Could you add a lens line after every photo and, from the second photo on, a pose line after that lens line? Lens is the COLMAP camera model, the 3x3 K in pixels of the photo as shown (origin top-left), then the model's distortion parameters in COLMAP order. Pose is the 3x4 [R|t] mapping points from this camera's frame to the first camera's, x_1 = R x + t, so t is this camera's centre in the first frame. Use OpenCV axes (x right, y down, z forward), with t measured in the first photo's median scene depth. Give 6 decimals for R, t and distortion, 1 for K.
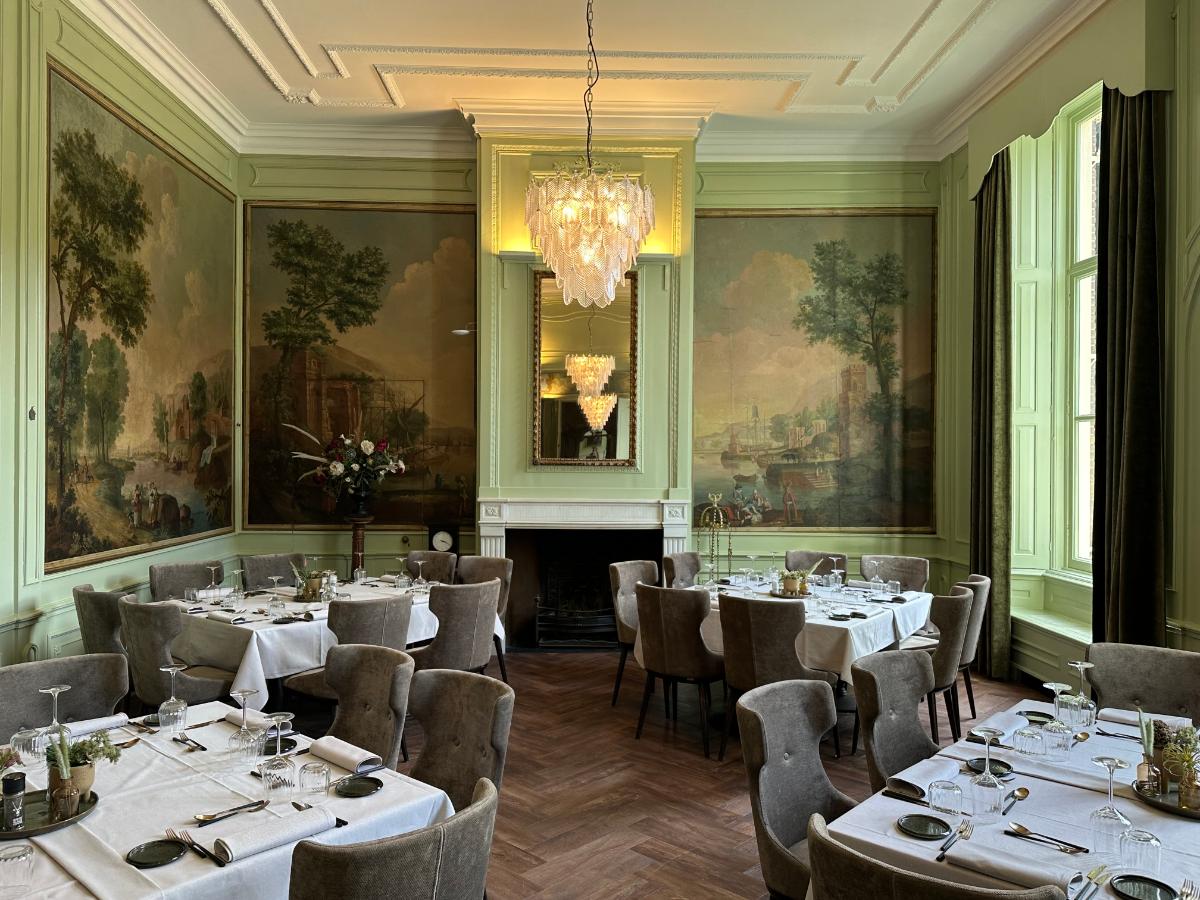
lens RADIAL K [[870.7, 0, 600.0], [0, 870.7, 450.0], [0, 0, 1]] dist [0.002406, 0.000206]
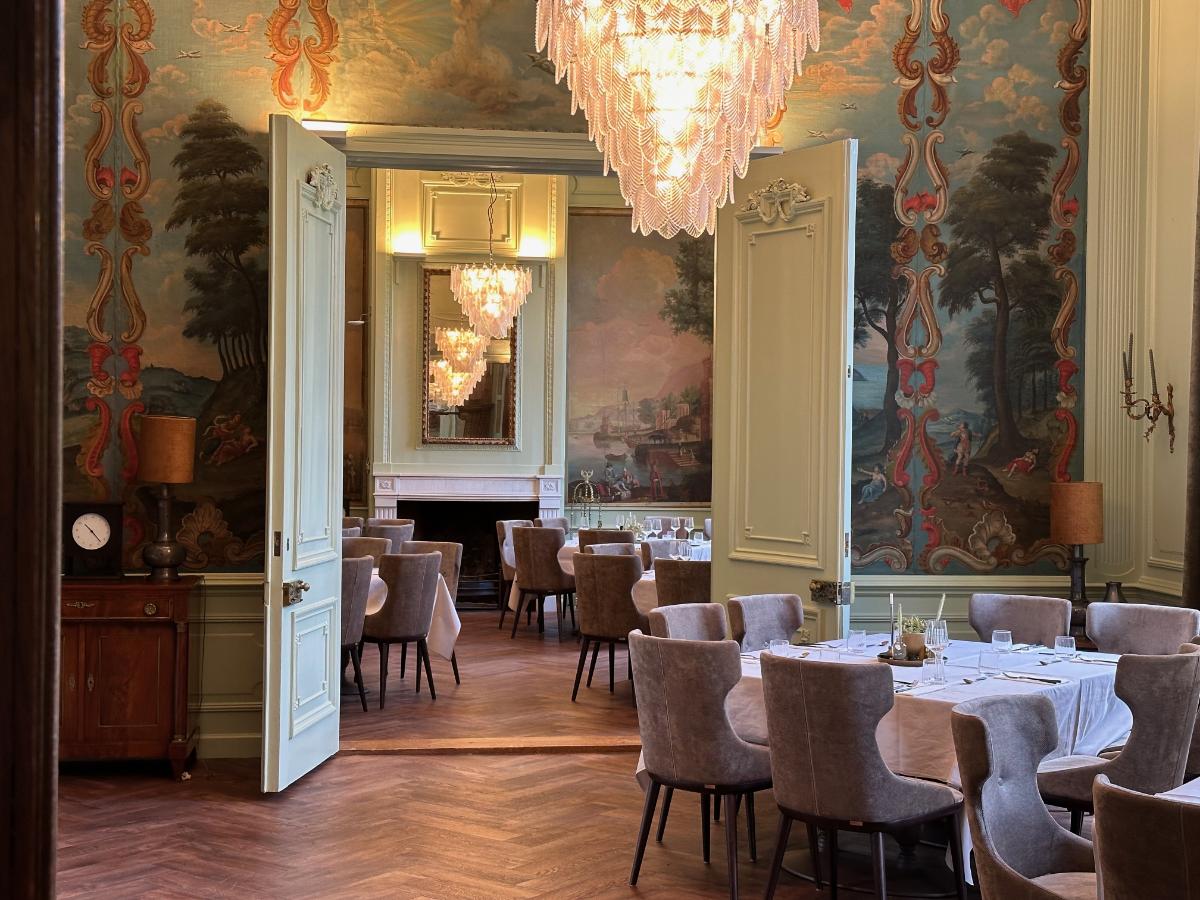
lens RADIAL K [[1680.4, 0, 600.0], [0, 1680.4, 450.0], [0, 0, 1]] dist [0.012988, -0.003102]
pose [[0.994618, 0.003486, 0.103550, -0.068123], [-0.004213, 0.999968, 0.006805, 0.009408], [-0.103523, -0.007205, 0.994601, -1.075765]]
